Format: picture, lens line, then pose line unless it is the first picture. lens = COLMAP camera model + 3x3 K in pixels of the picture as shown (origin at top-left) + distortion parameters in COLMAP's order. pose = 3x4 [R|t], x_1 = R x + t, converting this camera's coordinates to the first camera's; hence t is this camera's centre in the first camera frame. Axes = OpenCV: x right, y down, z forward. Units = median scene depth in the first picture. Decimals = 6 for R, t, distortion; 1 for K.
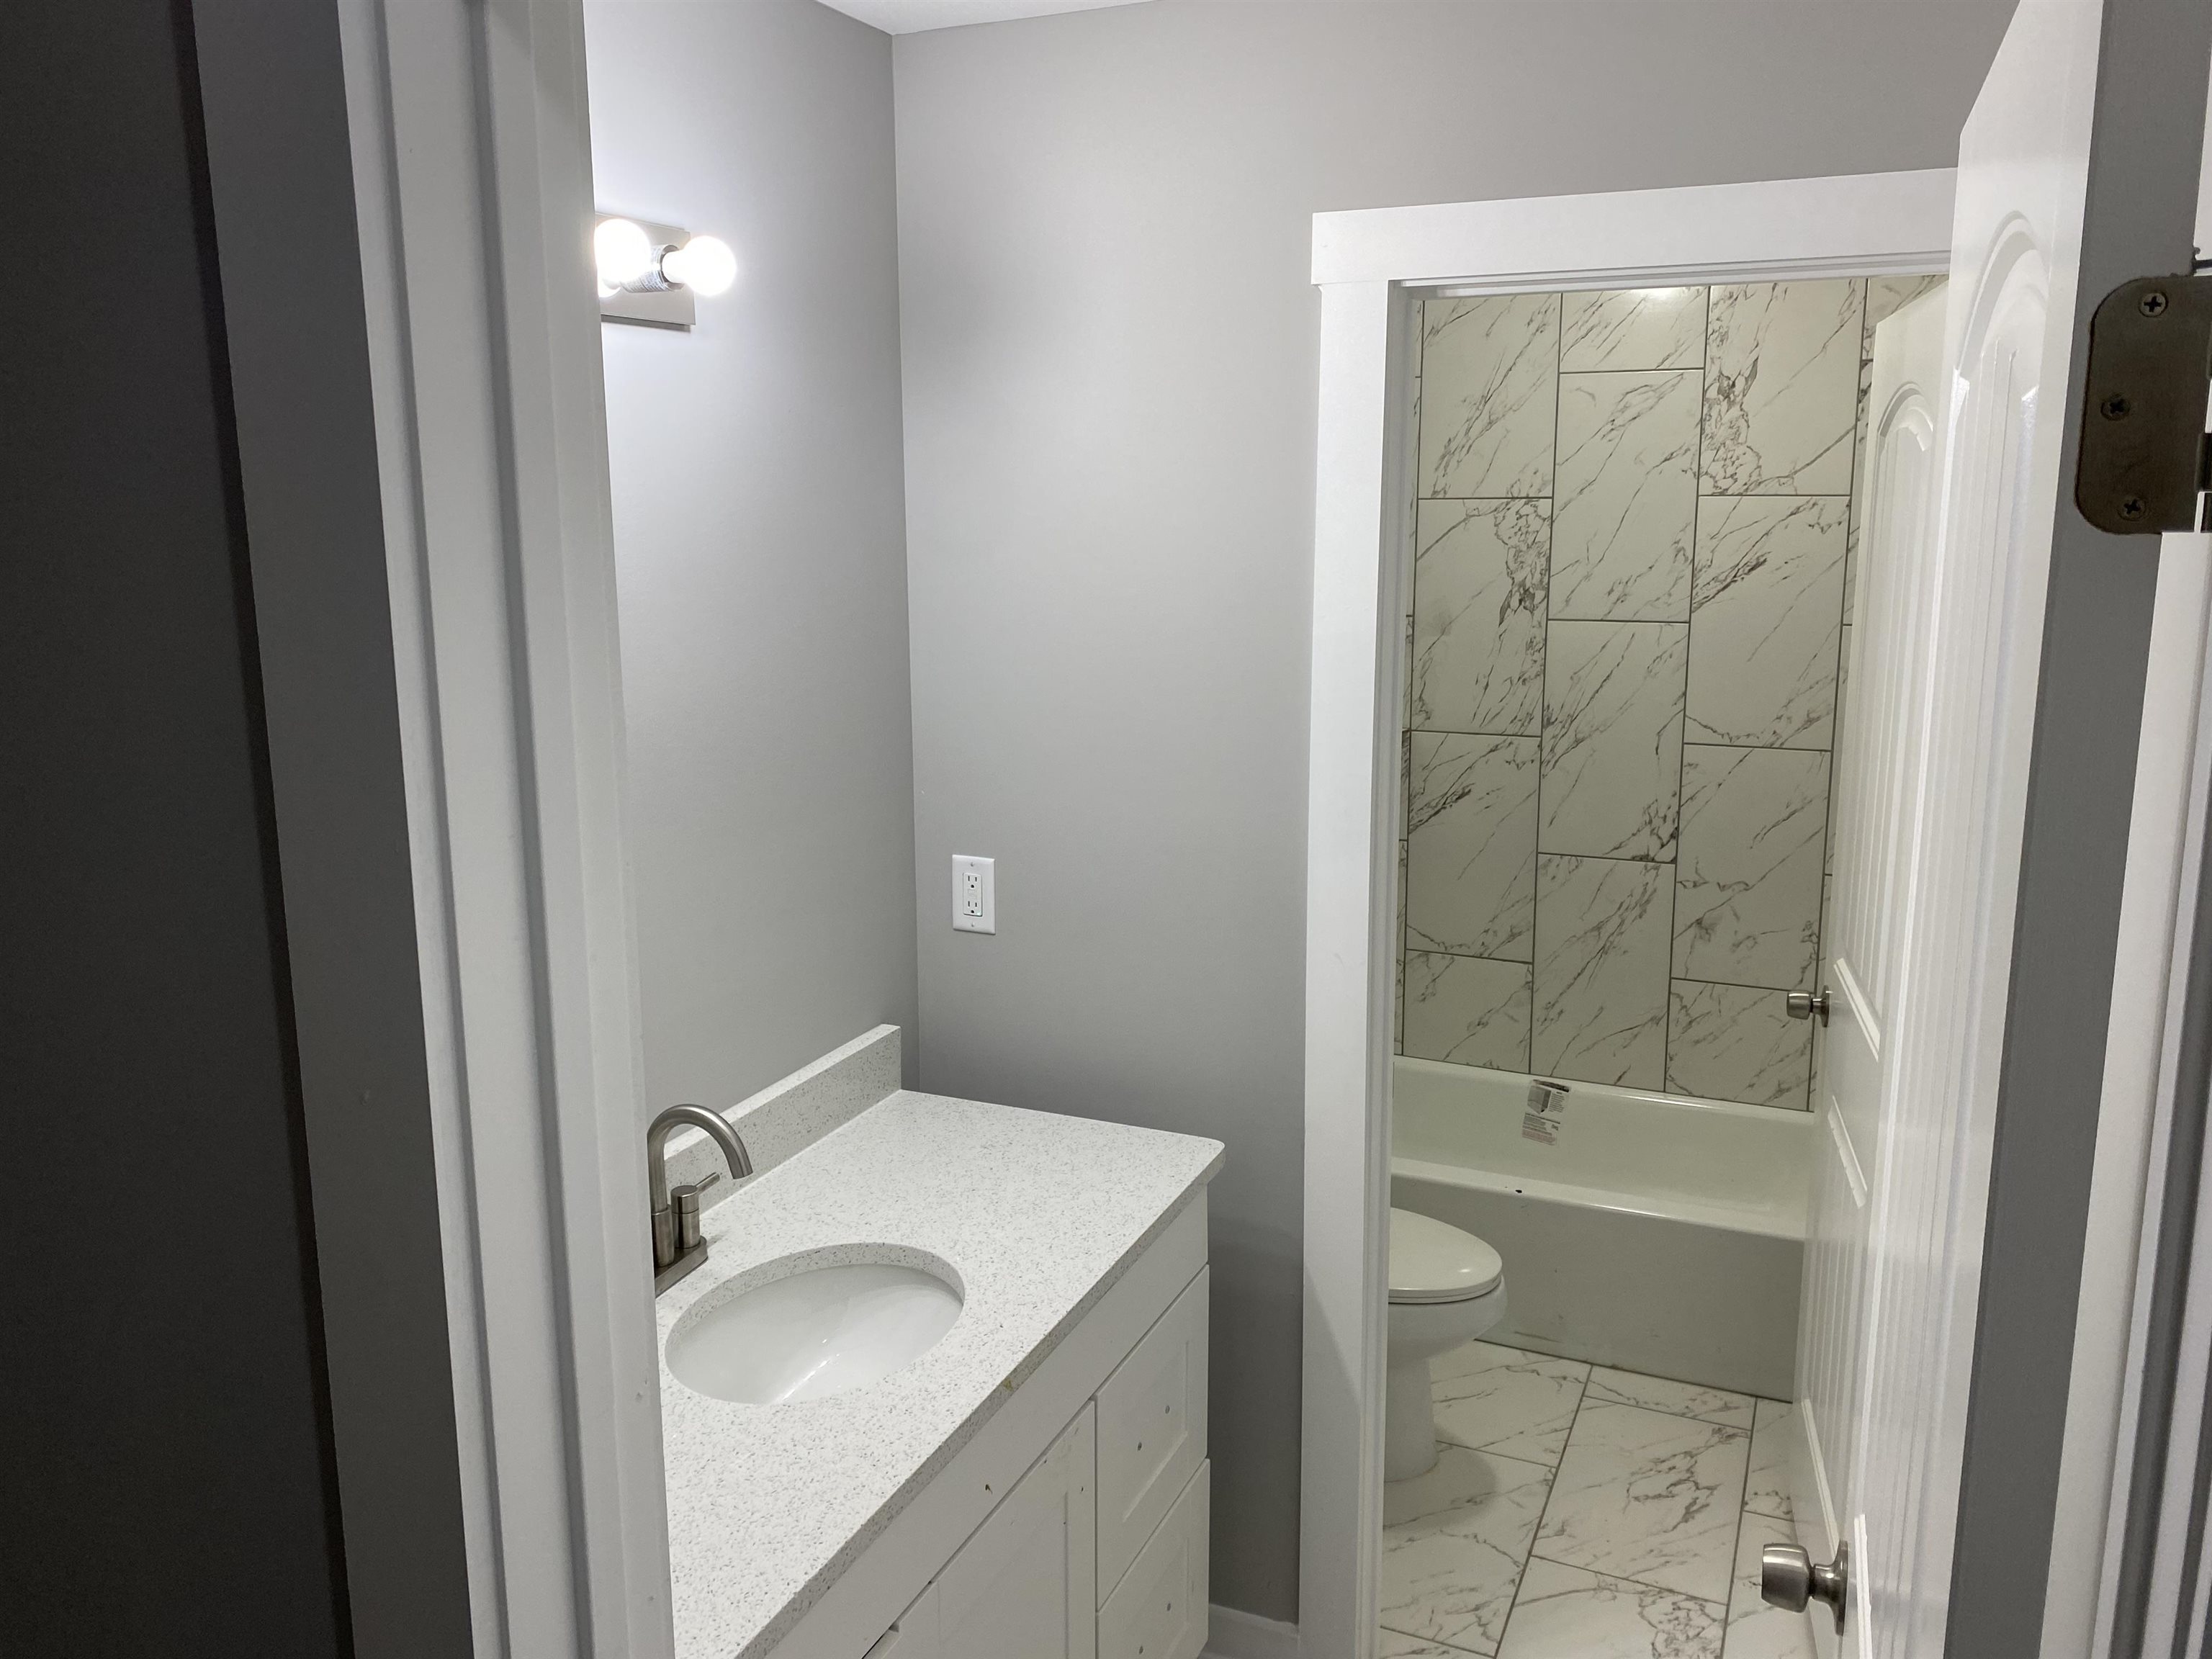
lens RADIAL K [[1707.1, 0, 1125.3], [0, 1707.1, 805.8], [0, 0, 1]] dist [0.107905, -0.259113]
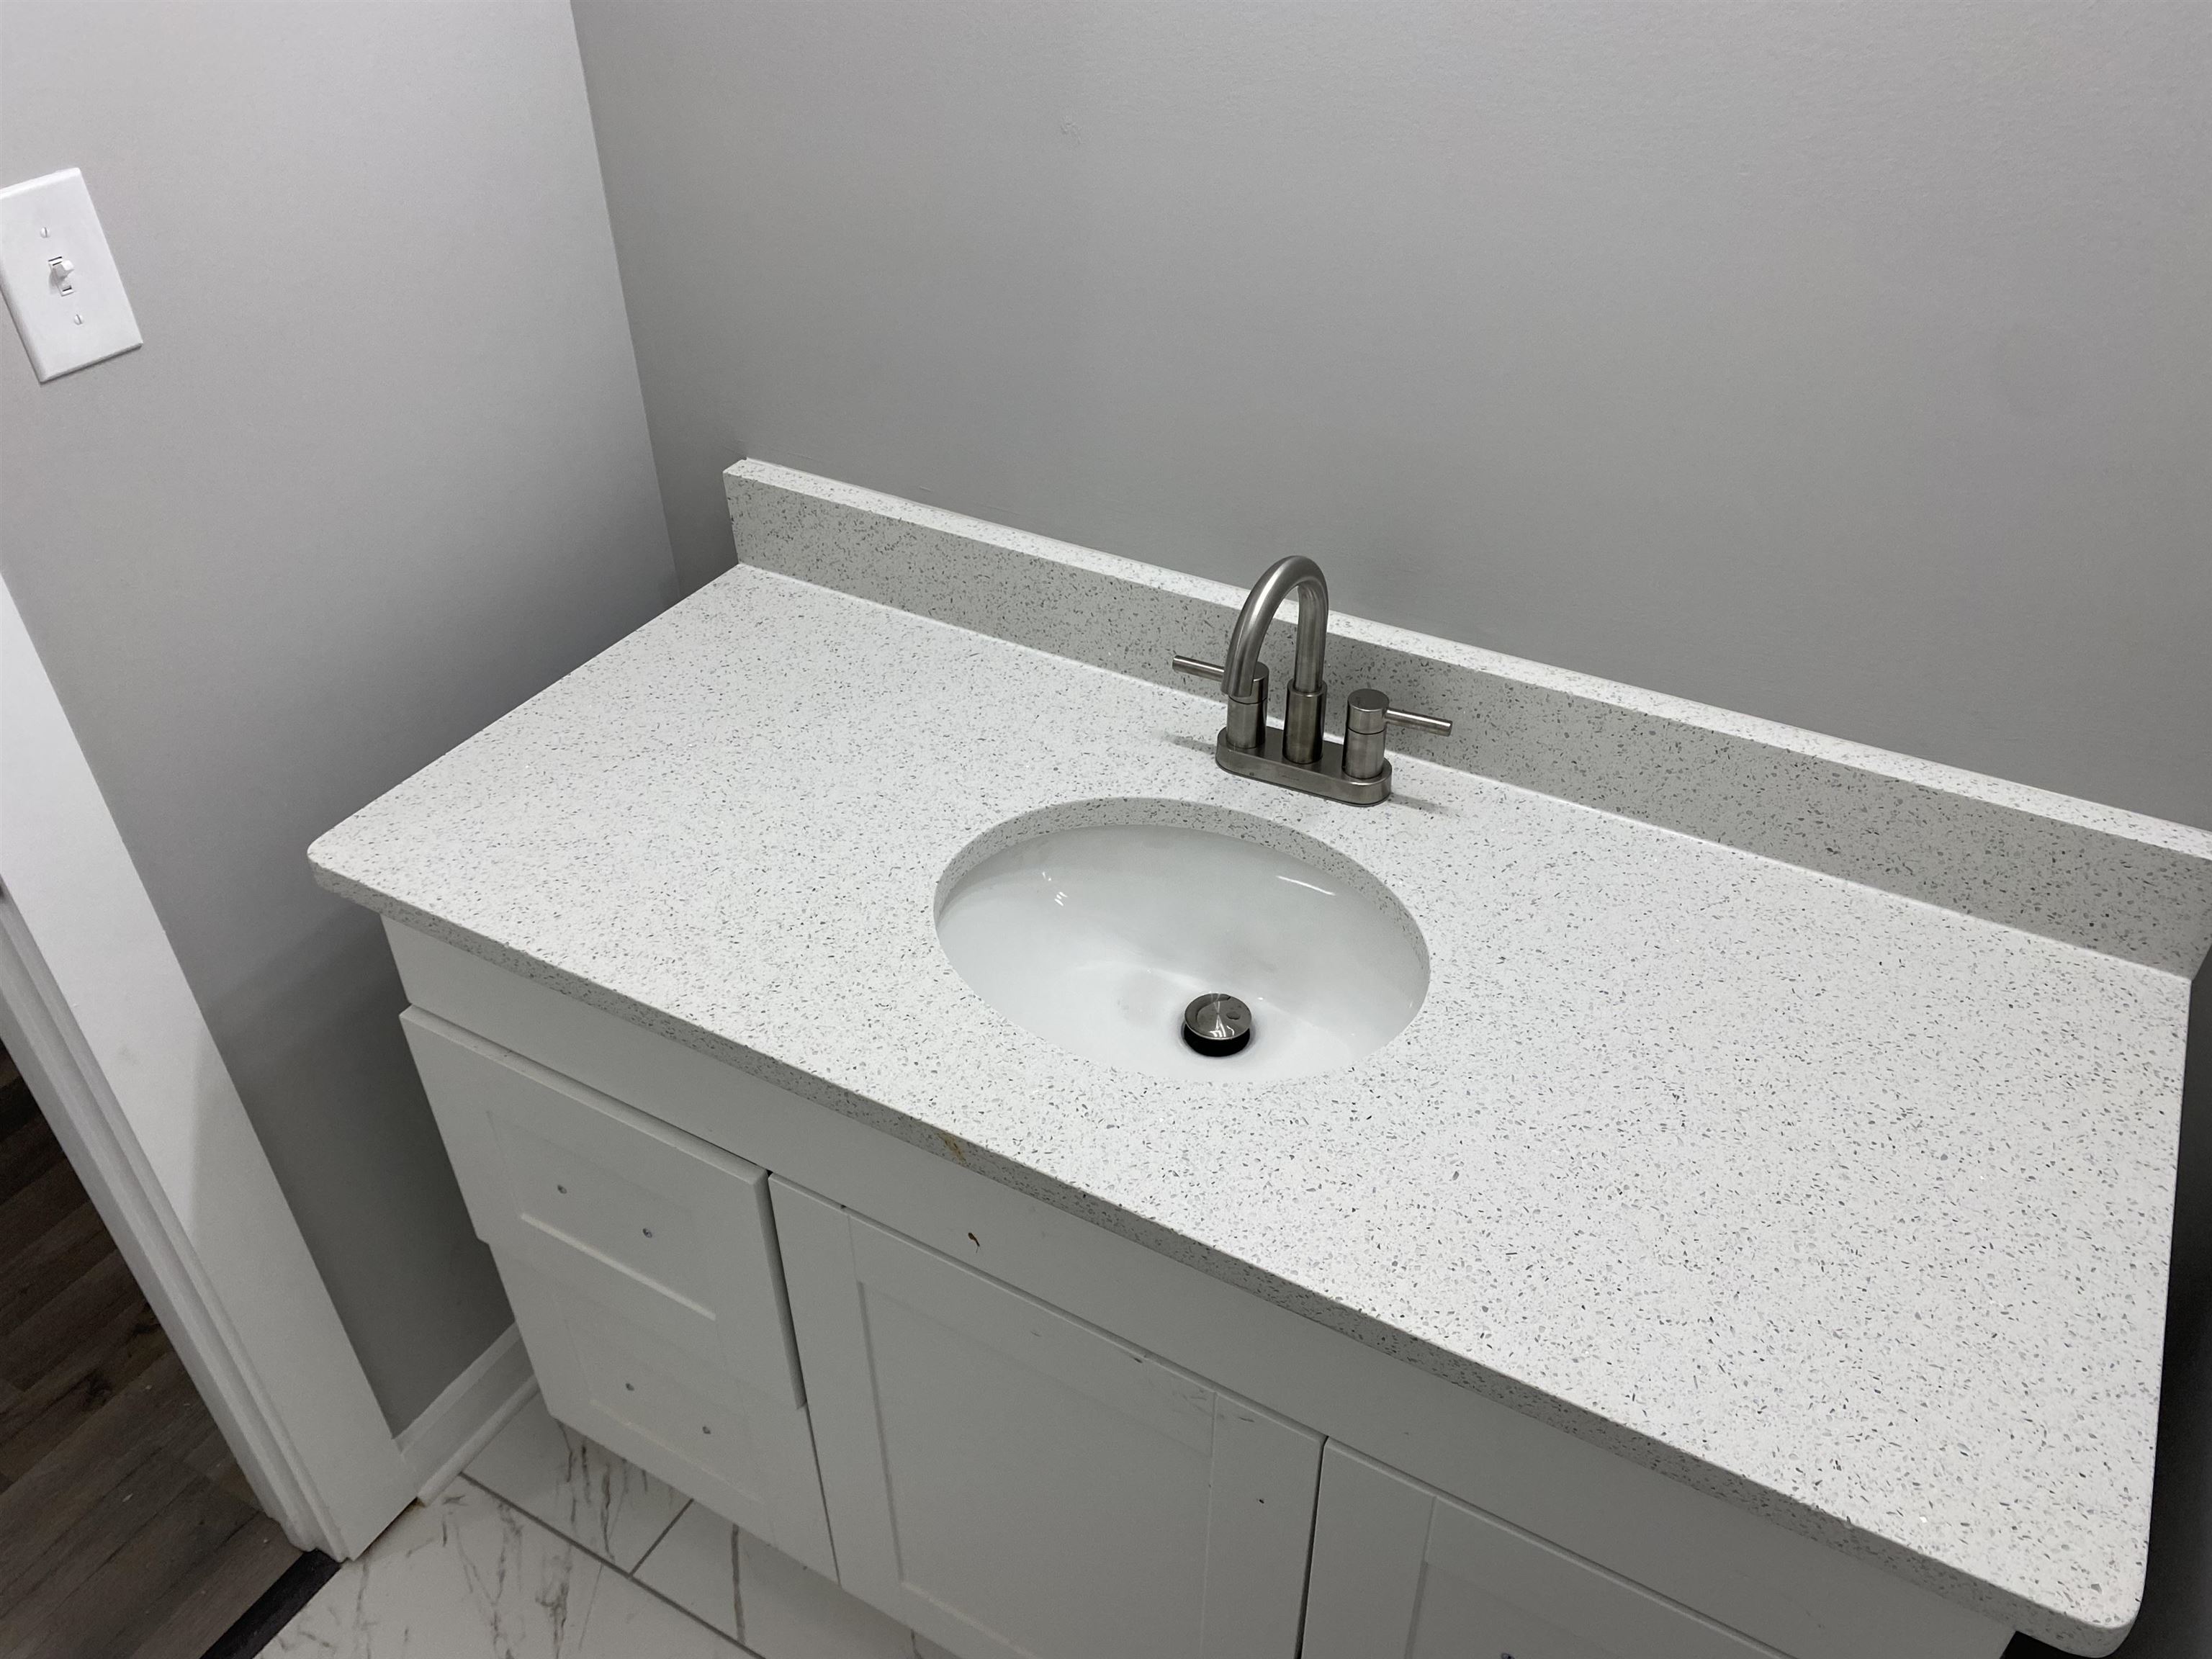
lens RADIAL K [[1699.8, 0, 1106.0], [0, 1699.8, 829.5], [0, 0, 1]] dist [0.079009, -0.112153]
pose [[-0.105180, 0.604336, -0.789756, 0.296890], [-0.175479, 0.770421, 0.612910, -0.119264], [0.978849, 0.203051, 0.025015, 0.883225]]
